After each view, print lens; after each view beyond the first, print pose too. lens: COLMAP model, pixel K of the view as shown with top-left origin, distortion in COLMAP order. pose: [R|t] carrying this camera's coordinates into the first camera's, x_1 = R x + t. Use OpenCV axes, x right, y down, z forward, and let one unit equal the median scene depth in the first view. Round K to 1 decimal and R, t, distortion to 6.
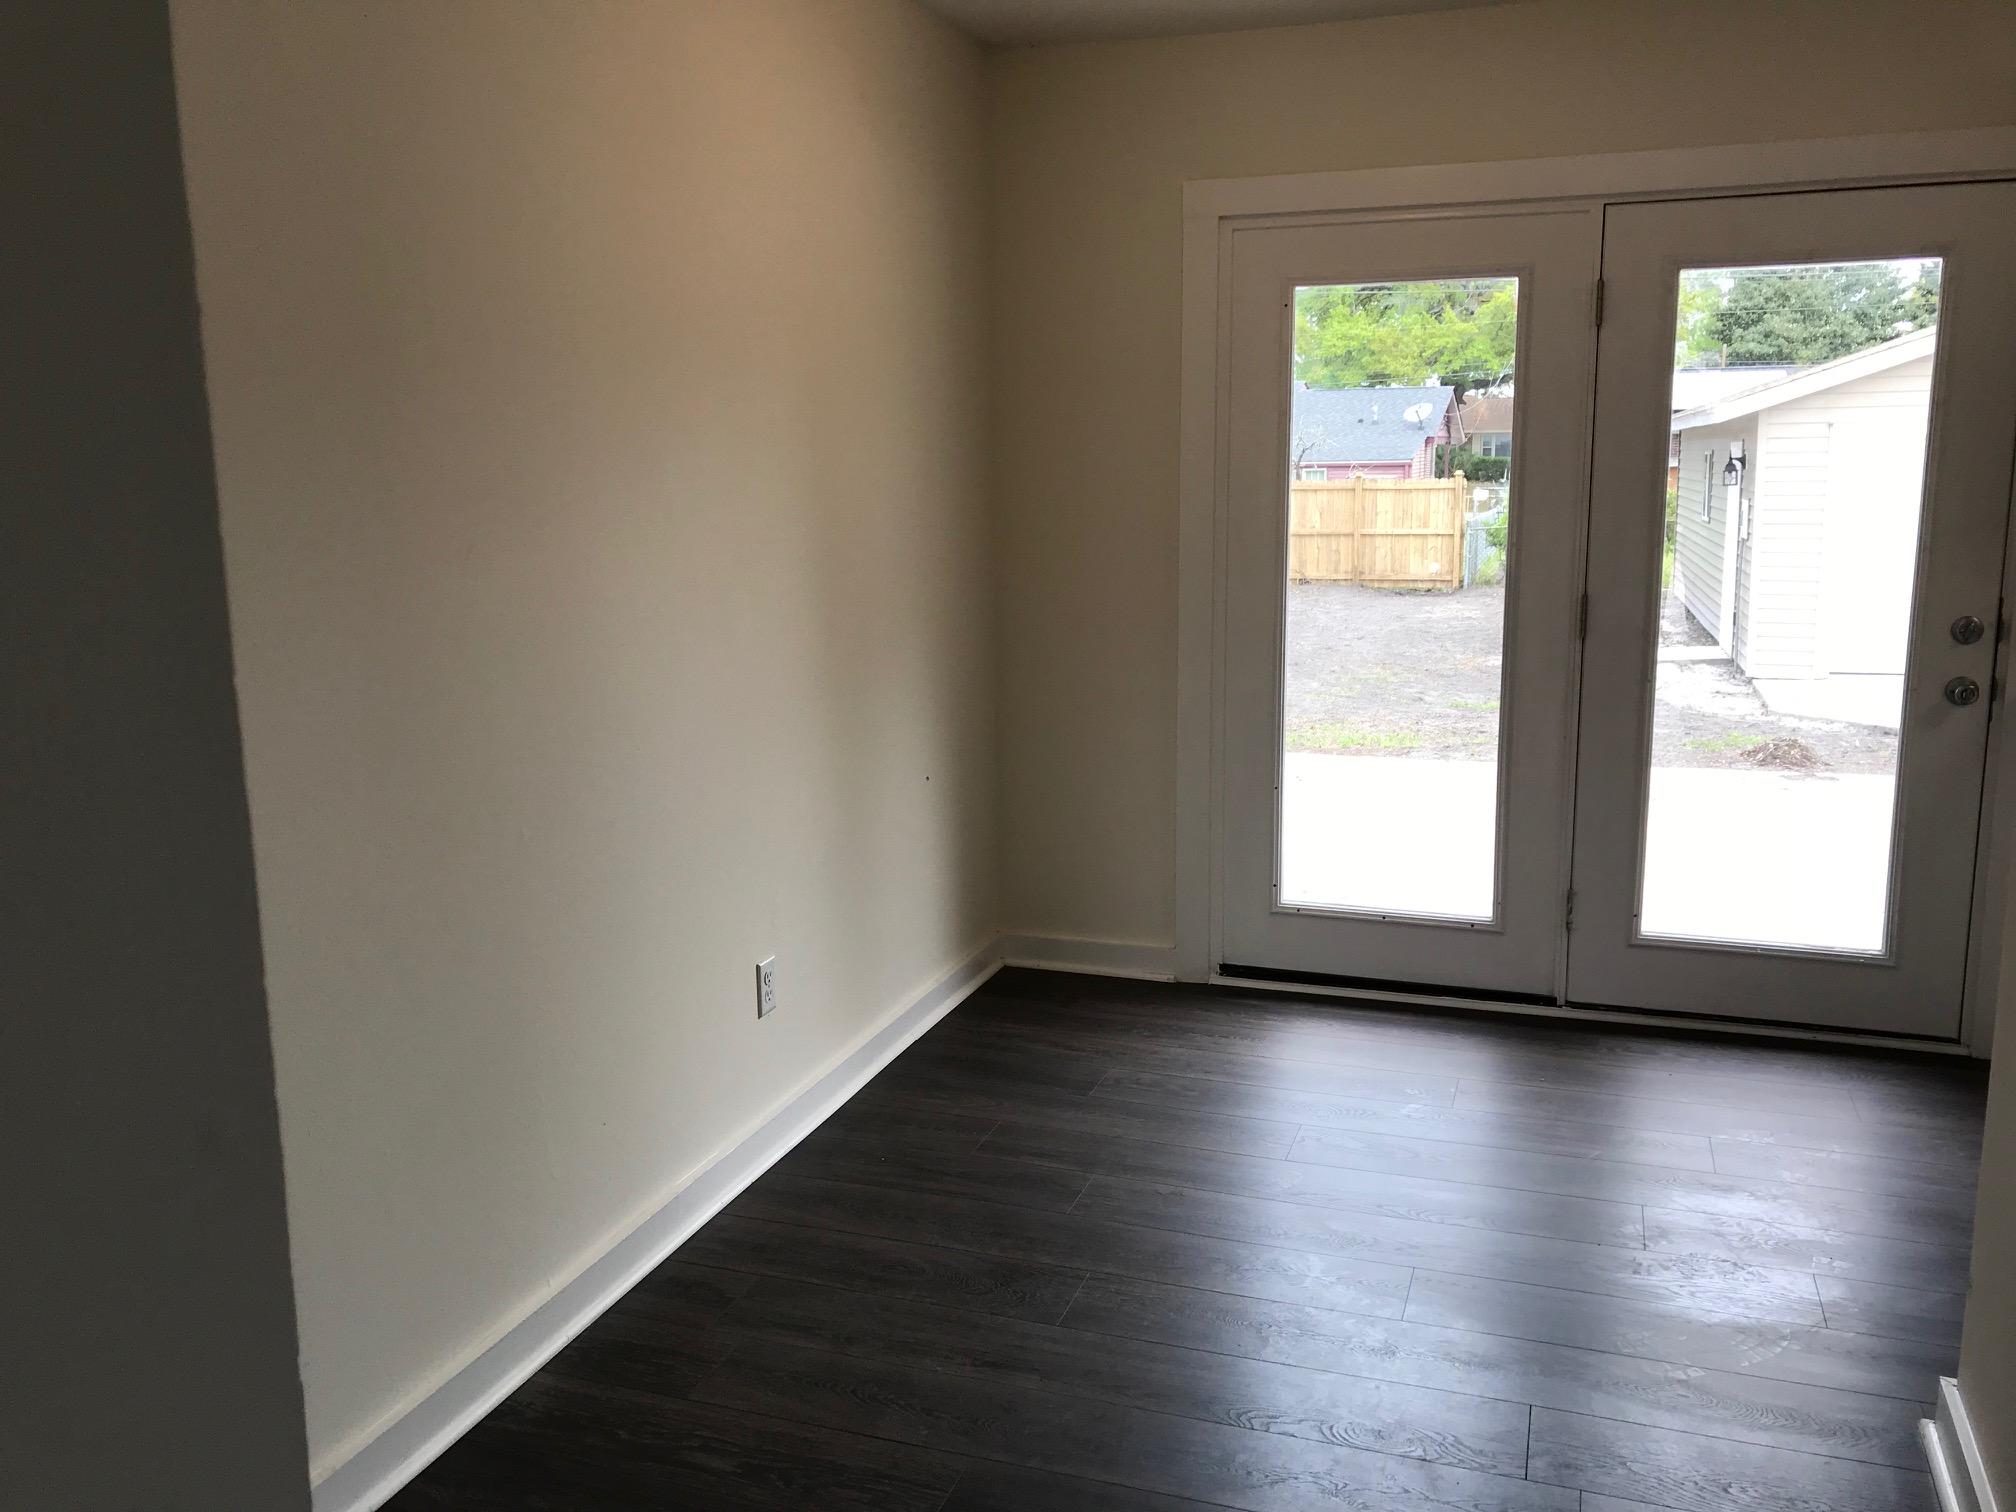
lens RADIAL K [[1668.0, 0, 999.6], [0, 1668.0, 719.4], [0, 0, 1]] dist [0.092919, -0.118561]
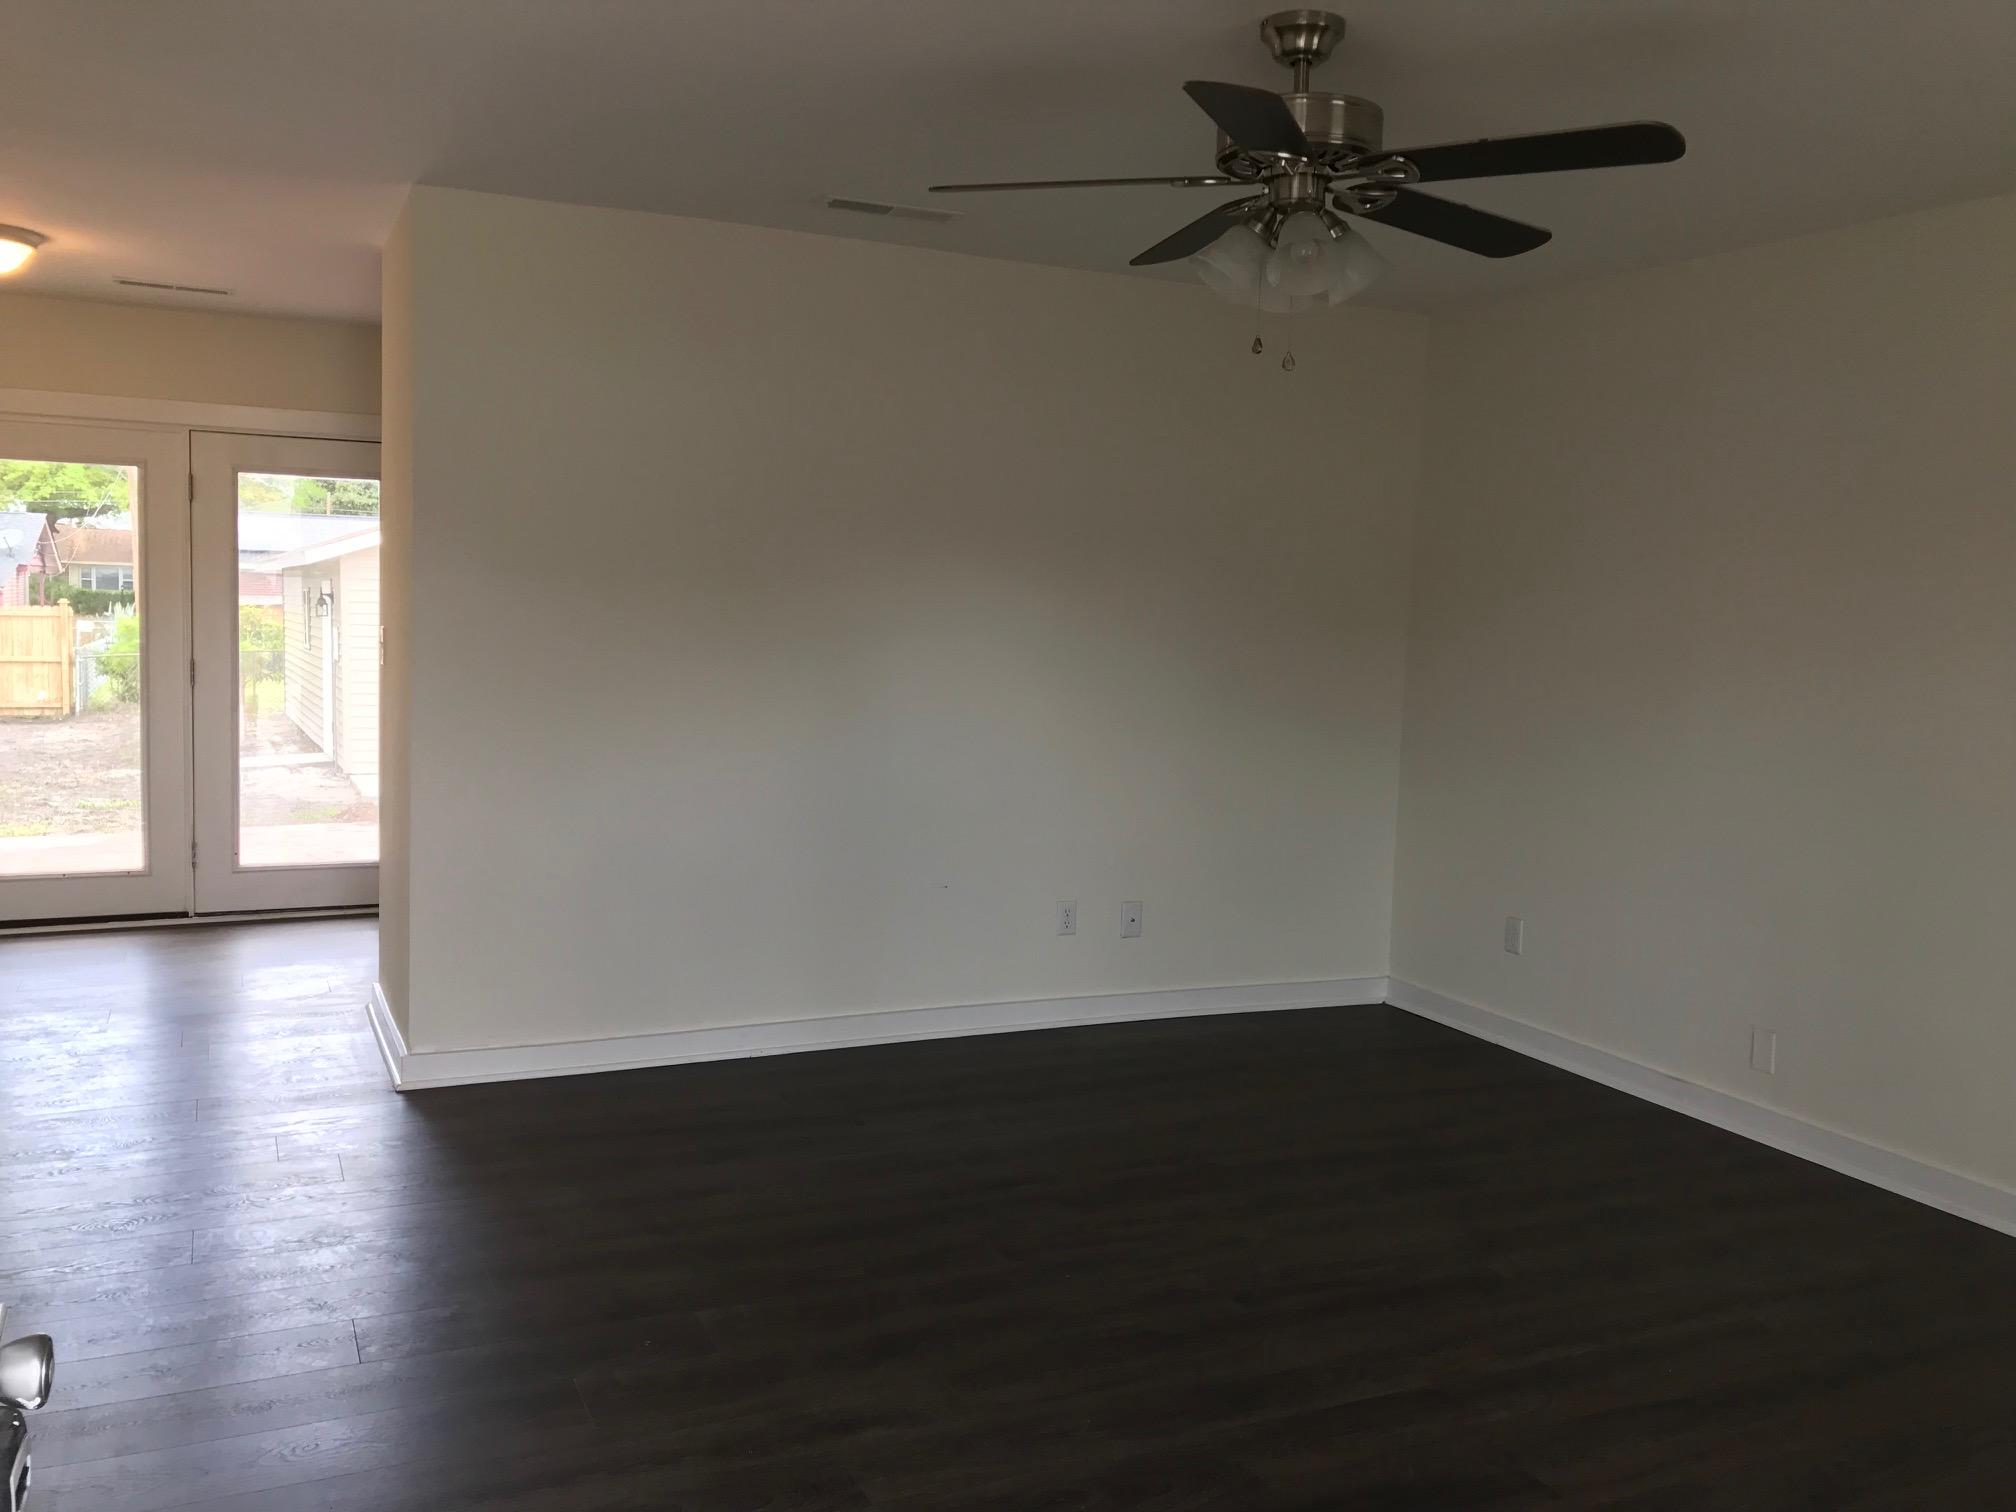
lens RADIAL K [[1668.0, 0, 999.6], [0, 1668.0, 719.4], [0, 0, 1]] dist [0.092919, -0.118561]
pose [[0.715629, -0.022332, 0.698124, -0.037412], [0.079899, 0.995545, -0.050057, 0.019944], [-0.693896, 0.091602, 0.714225, -0.110465]]
